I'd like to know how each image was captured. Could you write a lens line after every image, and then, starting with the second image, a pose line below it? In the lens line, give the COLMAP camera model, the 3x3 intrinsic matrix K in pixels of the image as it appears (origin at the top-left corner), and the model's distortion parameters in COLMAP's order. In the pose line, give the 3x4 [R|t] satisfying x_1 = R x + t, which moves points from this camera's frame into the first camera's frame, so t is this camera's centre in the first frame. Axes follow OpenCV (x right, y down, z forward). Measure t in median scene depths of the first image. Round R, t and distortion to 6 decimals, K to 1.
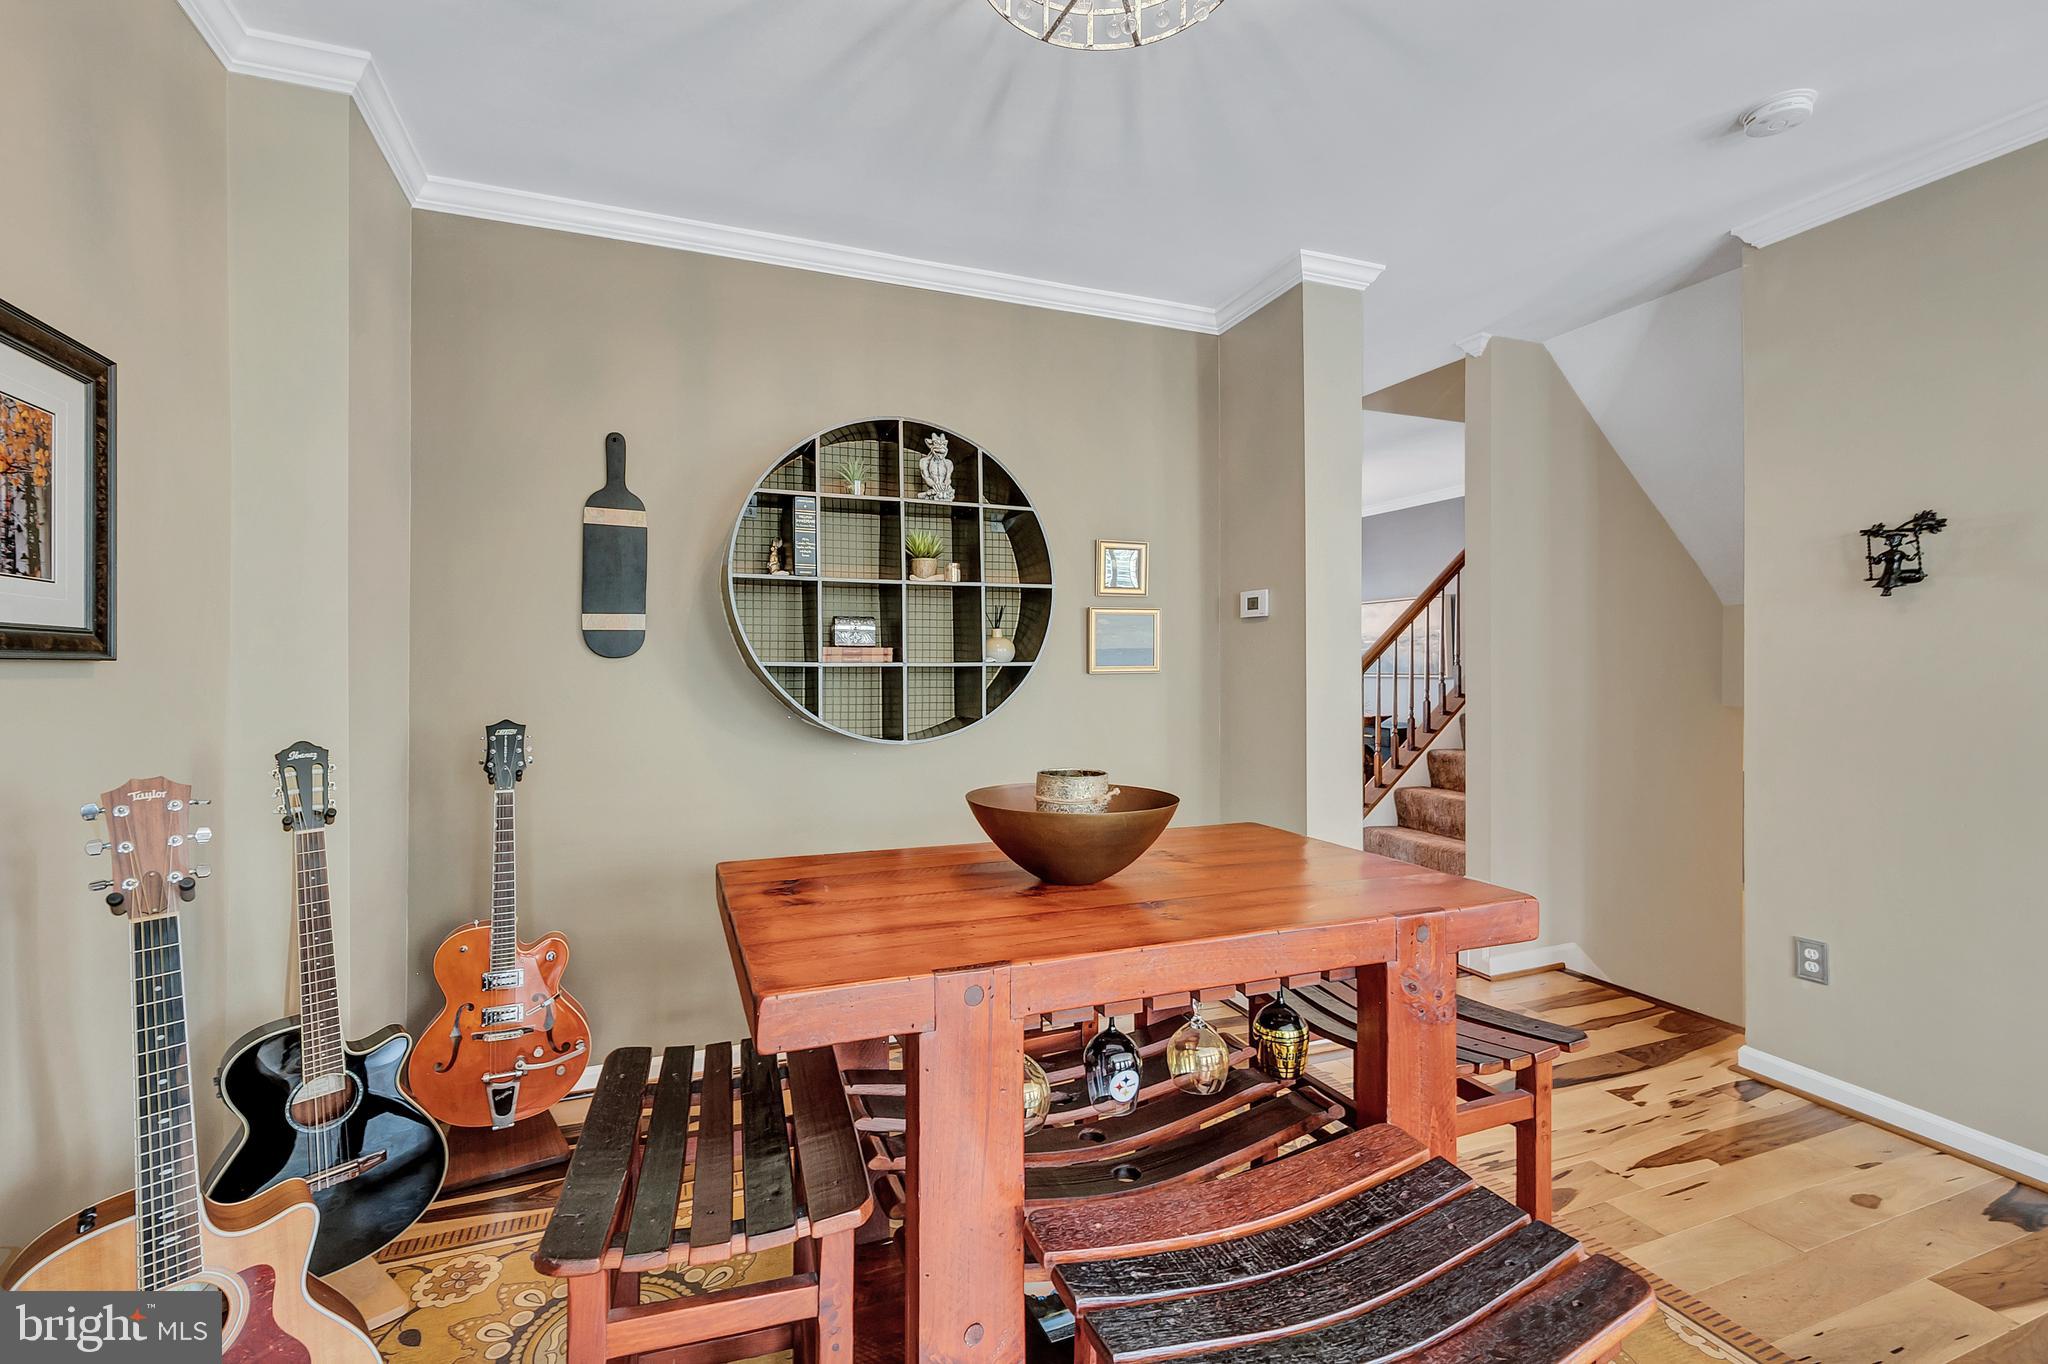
lens RADIAL K [[852.6, 0, 1012.3], [0, 852.6, 679.7], [0, 0, 1]] dist [-0.002513, -0.000138]
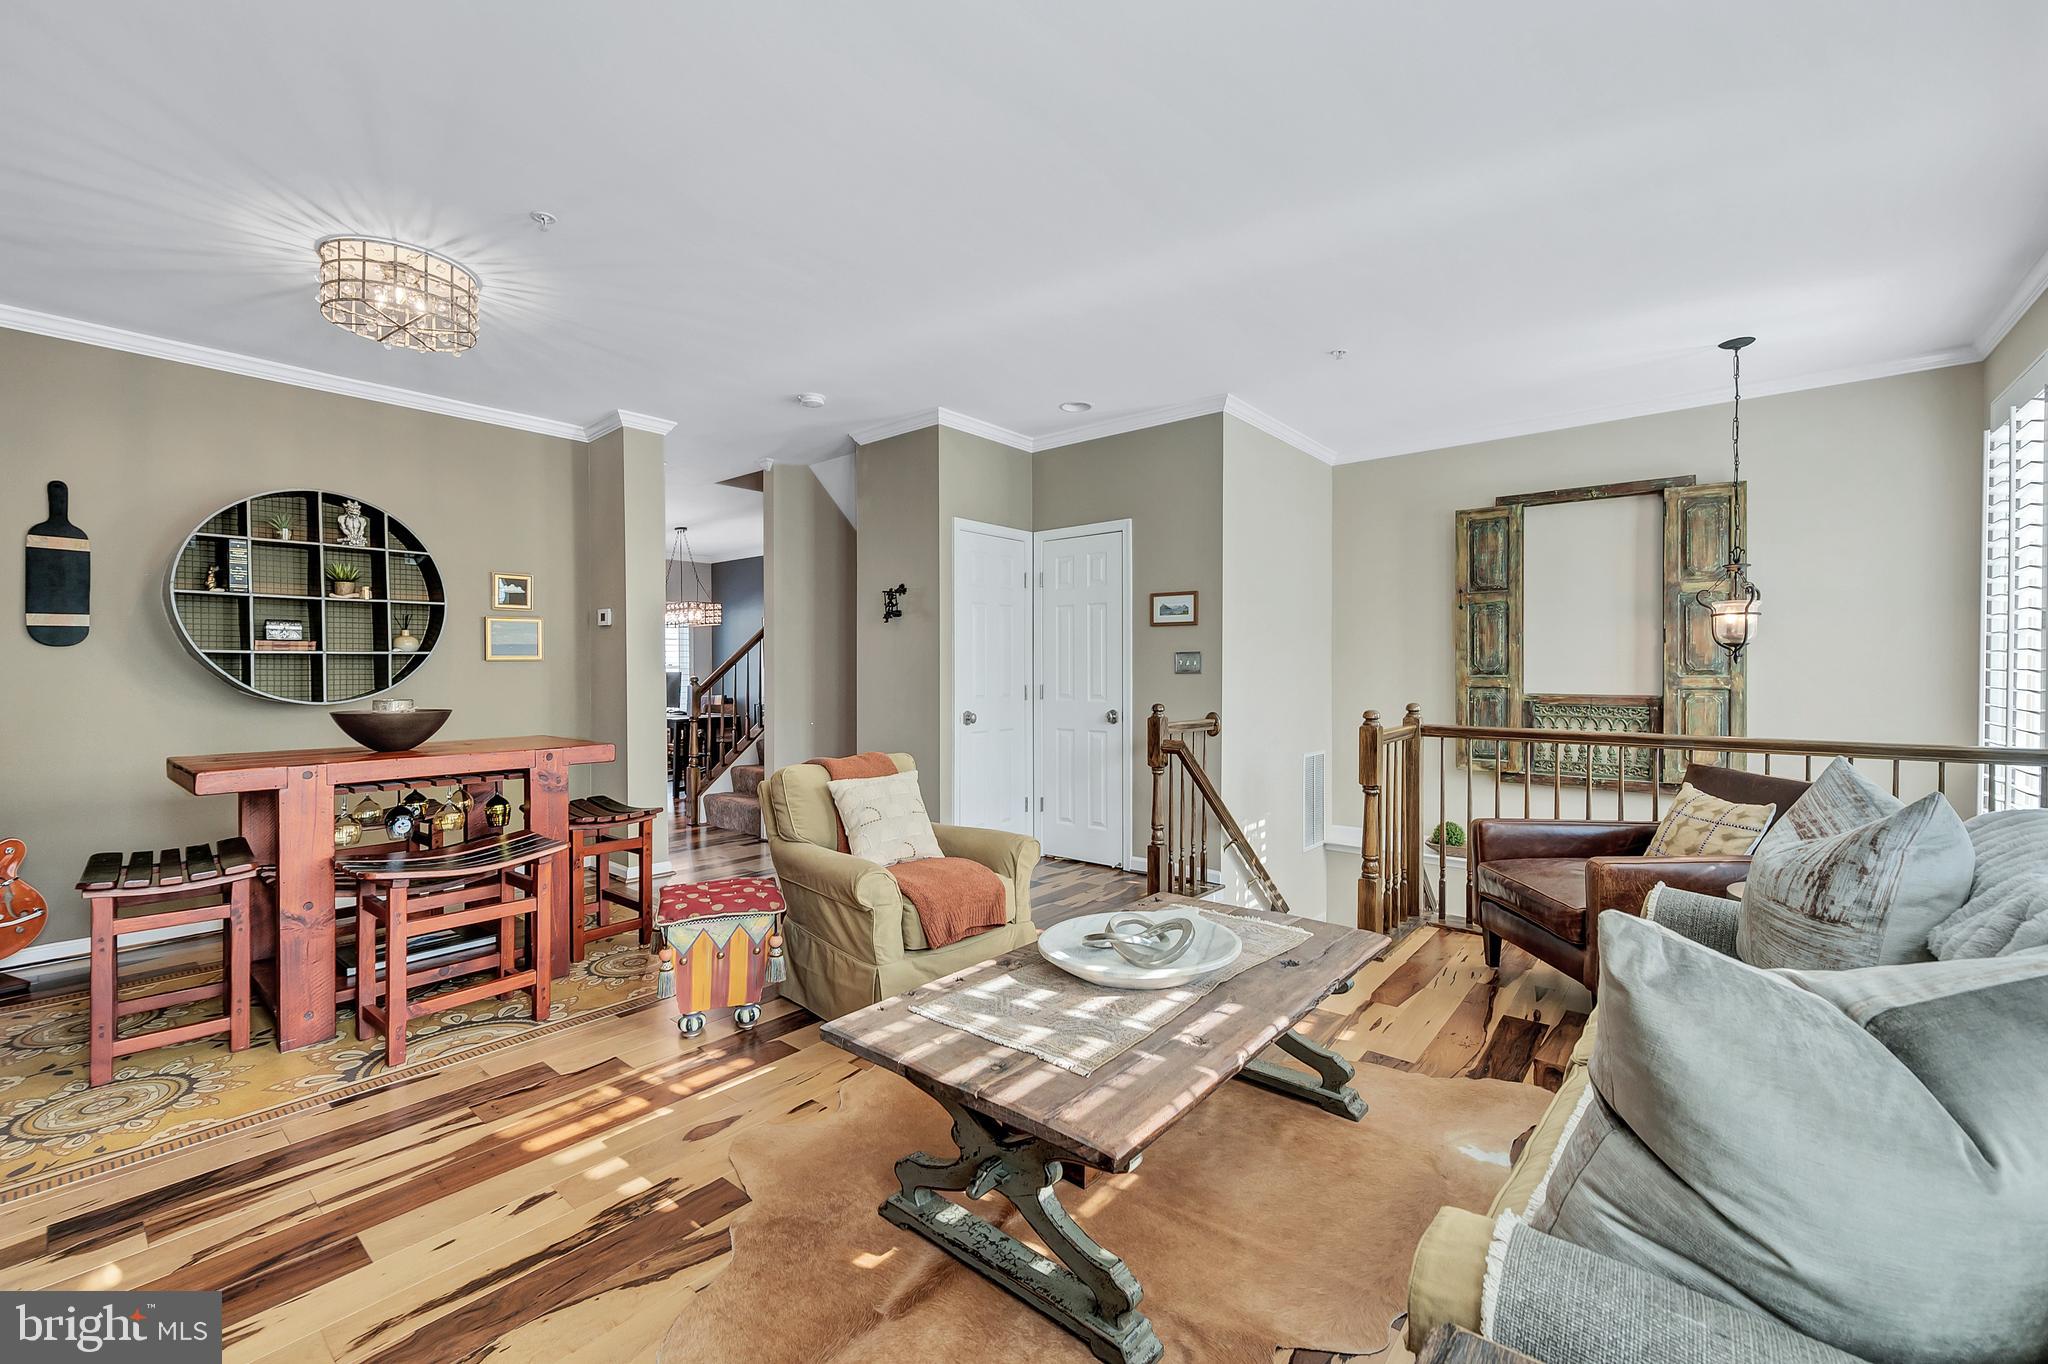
lens RADIAL K [[852.6, 0, 1012.3], [0, 852.6, 679.7], [0, 0, 1]] dist [-0.002513, -0.000138]
pose [[0.891524, -0.008573, 0.452893, 0.274689], [0.008902, 0.999959, 0.001404, 0.038847], [-0.452887, 0.002780, 0.891564, -0.895532]]
